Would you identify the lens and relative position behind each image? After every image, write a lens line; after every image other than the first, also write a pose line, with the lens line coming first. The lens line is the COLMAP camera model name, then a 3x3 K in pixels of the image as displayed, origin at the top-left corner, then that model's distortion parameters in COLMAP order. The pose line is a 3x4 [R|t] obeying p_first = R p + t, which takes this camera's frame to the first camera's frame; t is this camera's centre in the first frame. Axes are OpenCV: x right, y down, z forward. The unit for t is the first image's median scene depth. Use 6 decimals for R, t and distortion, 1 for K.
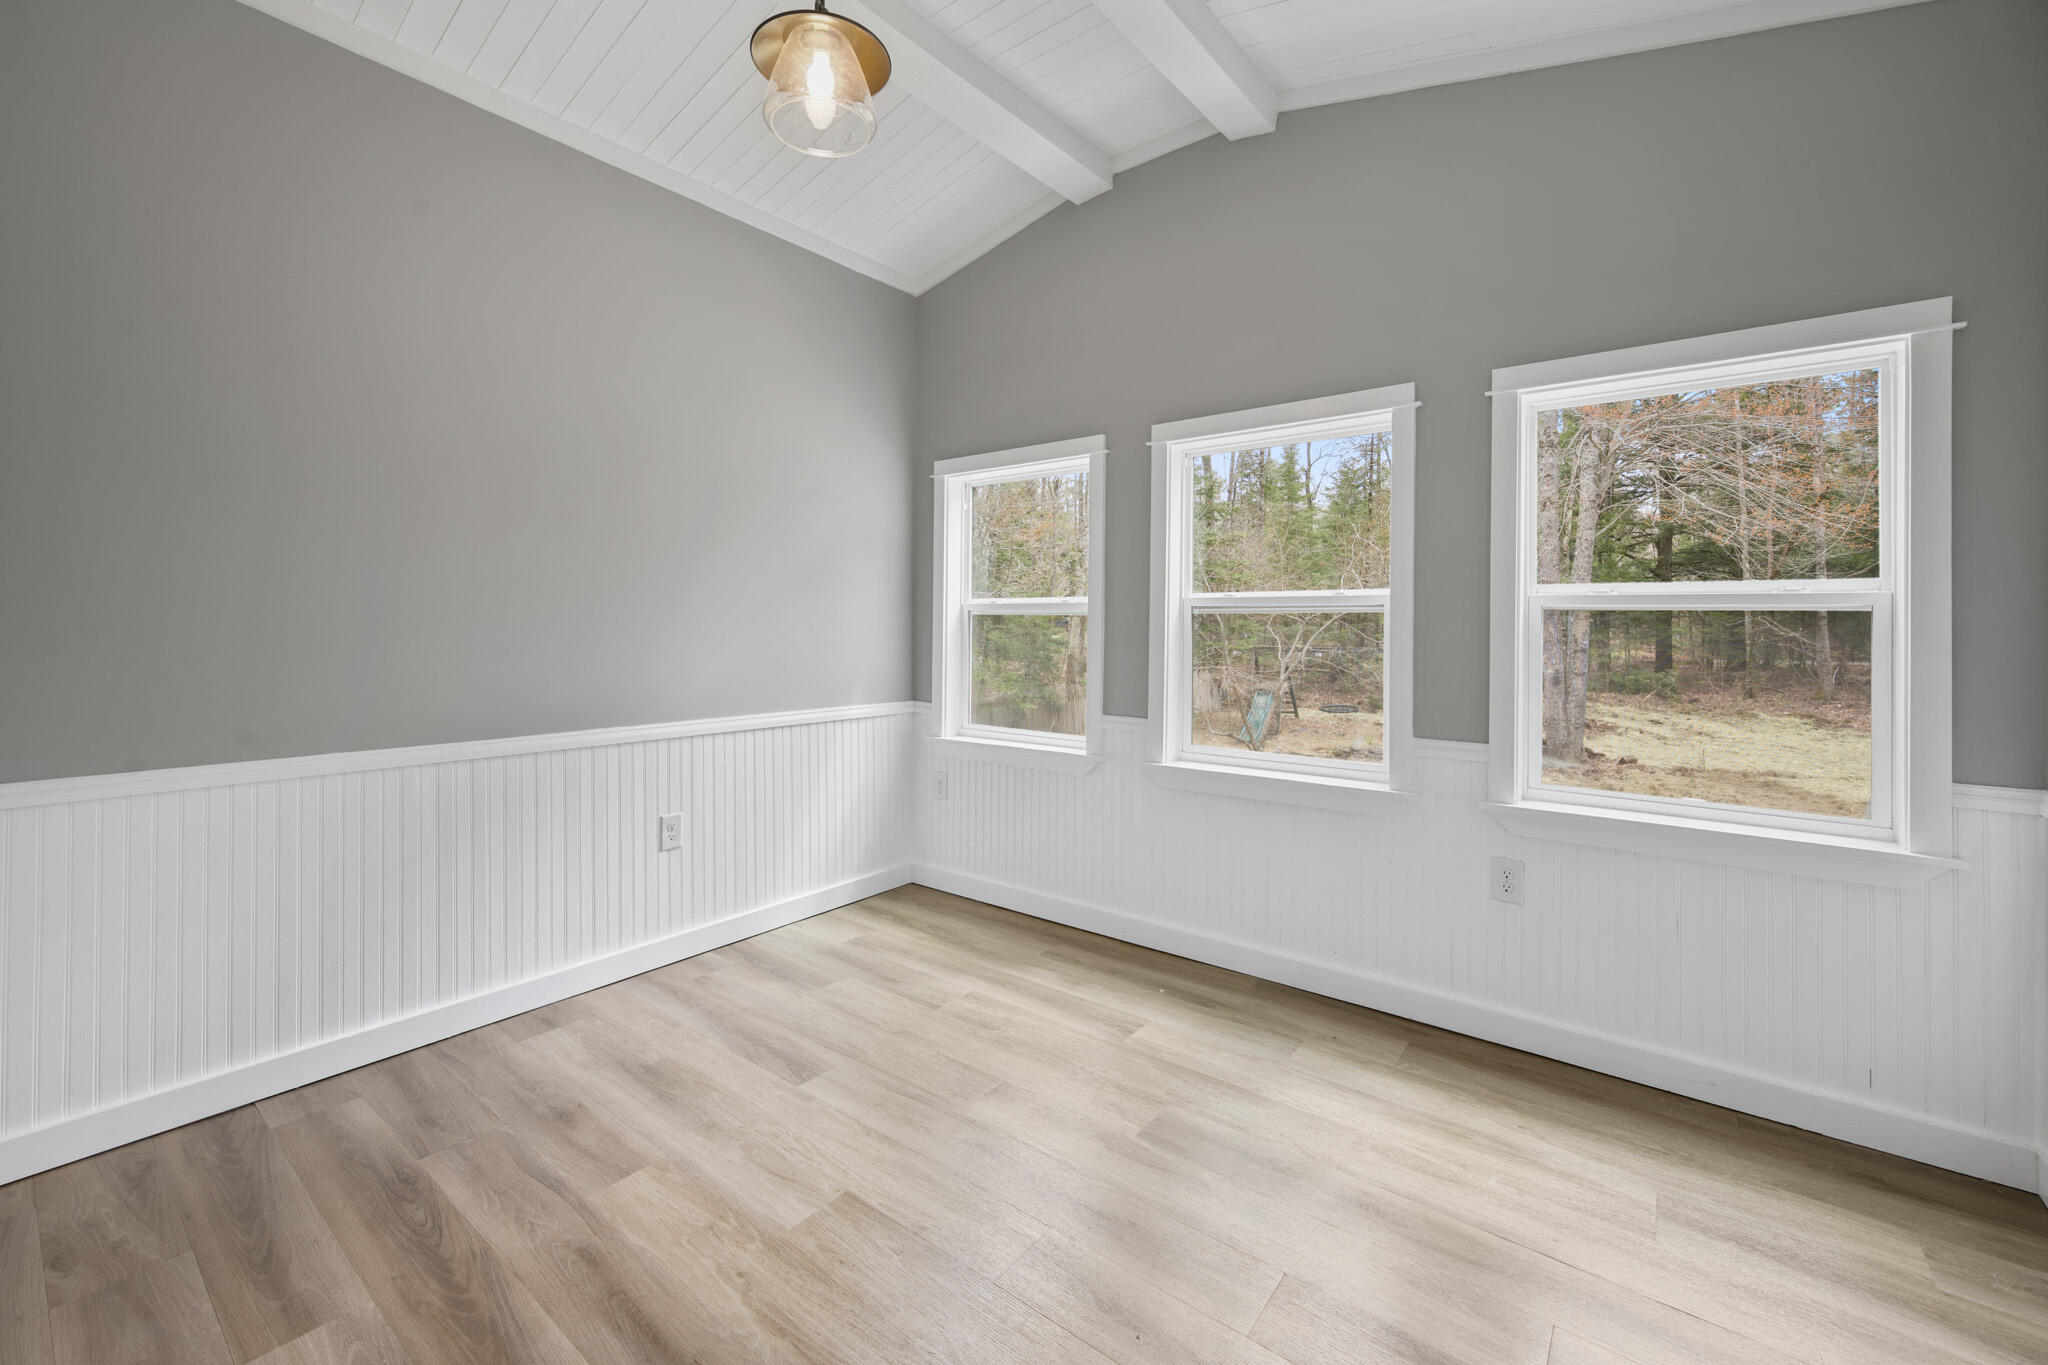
lens RADIAL K [[828.8, 0, 1027.9], [0, 828.8, 639.3], [0, 0, 1]] dist [-0.000619, -0.000282]
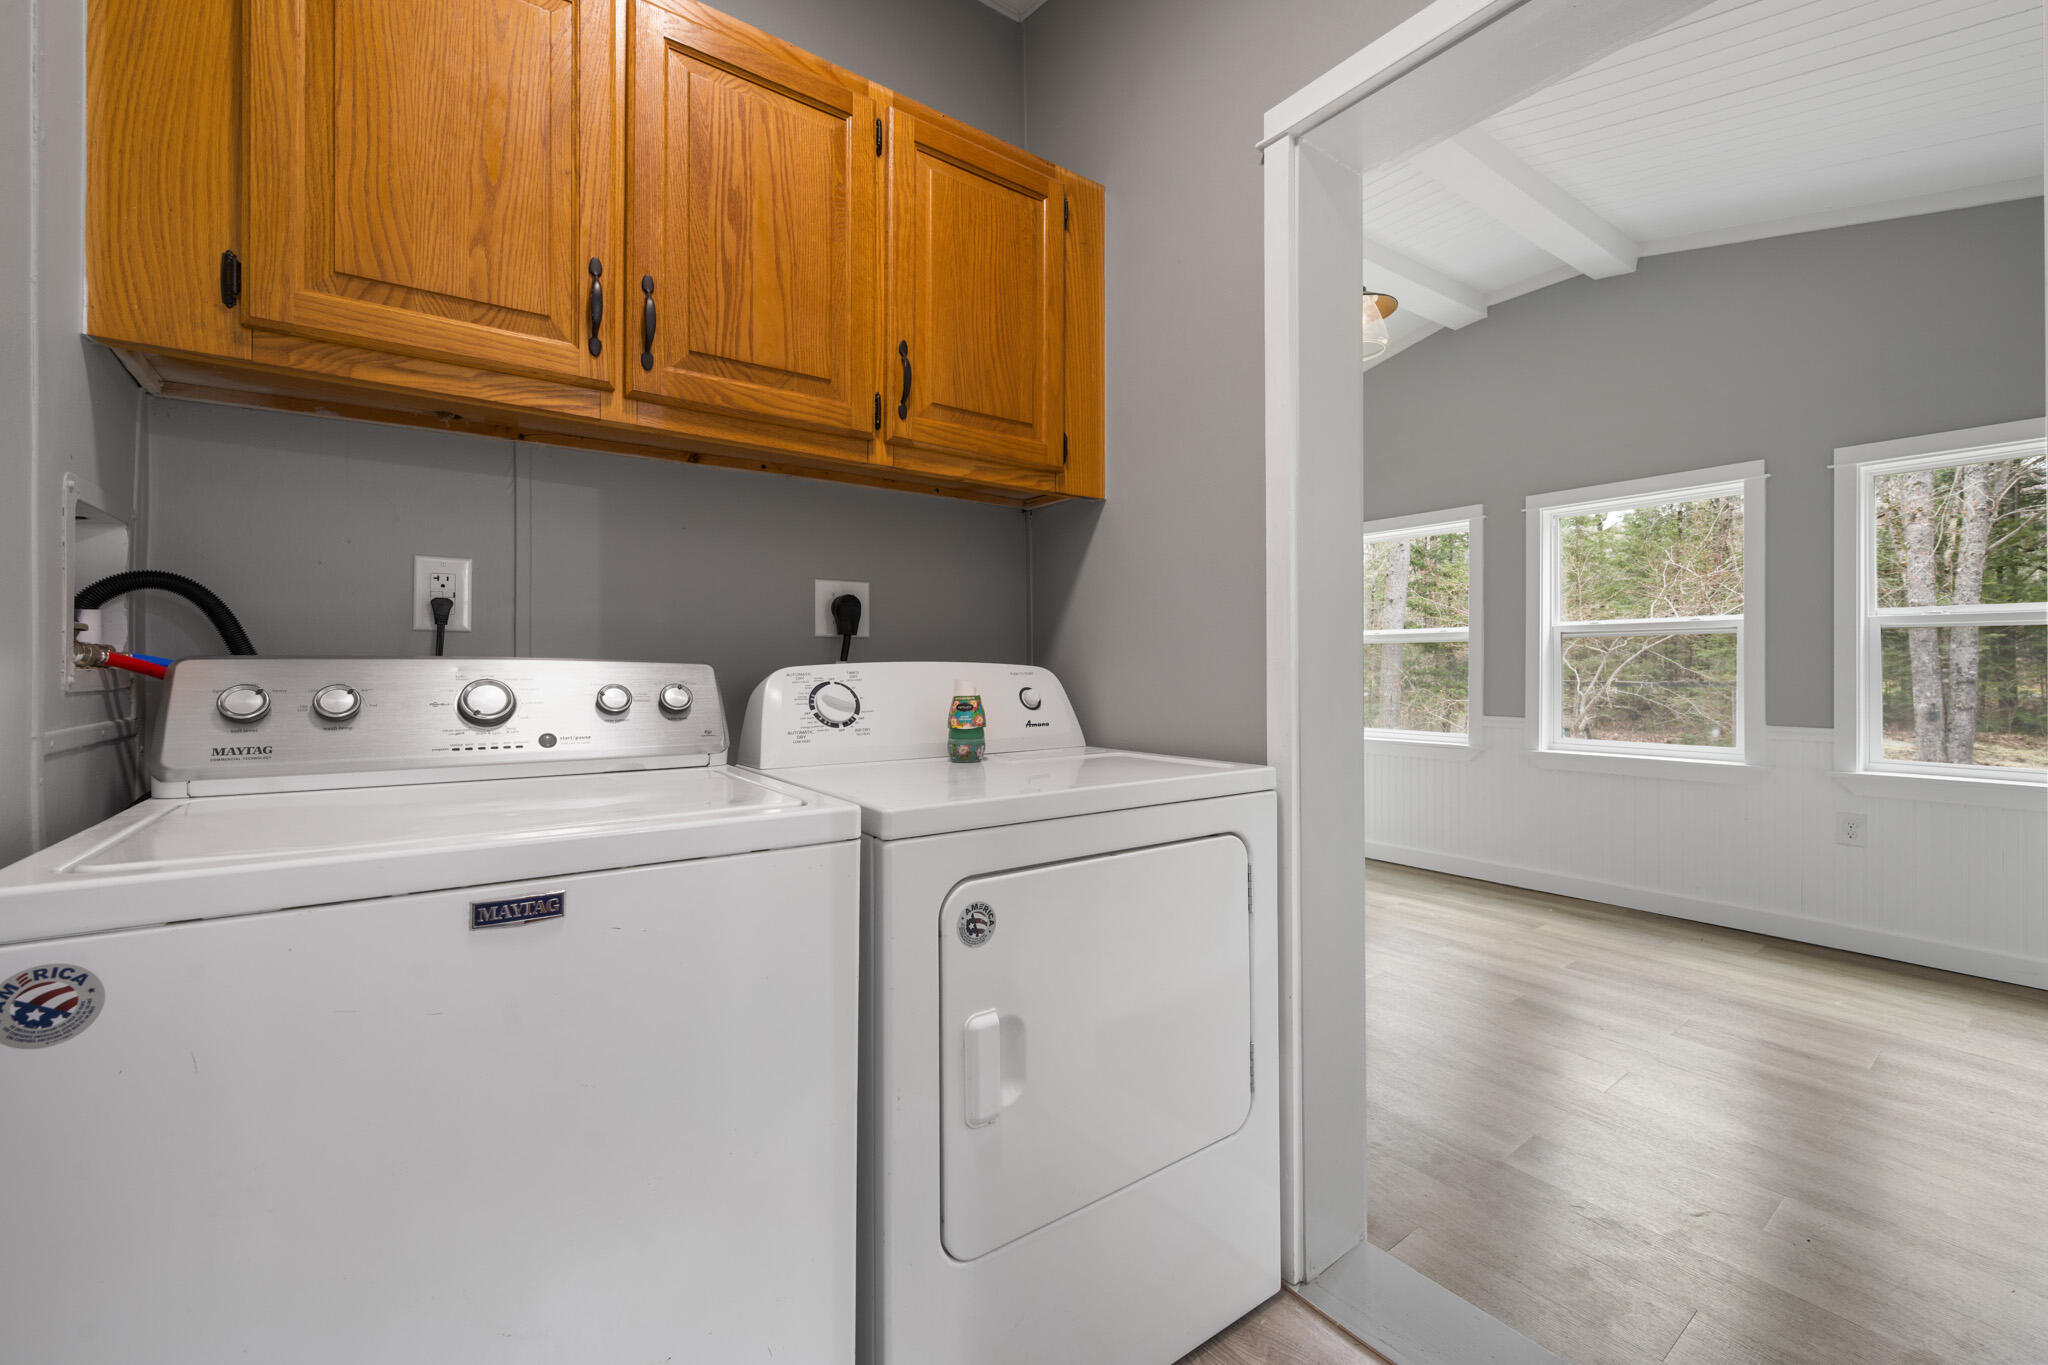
lens RADIAL K [[850.1, 0, 1027.4], [0, 850.1, 676.5], [0, 0, 1]] dist [0.000565, -0.000177]
pose [[0.967542, -0.007277, -0.252606, -0.281706], [0.005938, 0.999964, -0.006062, 0.033932], [0.252641, 0.004365, 0.967550, -0.519954]]
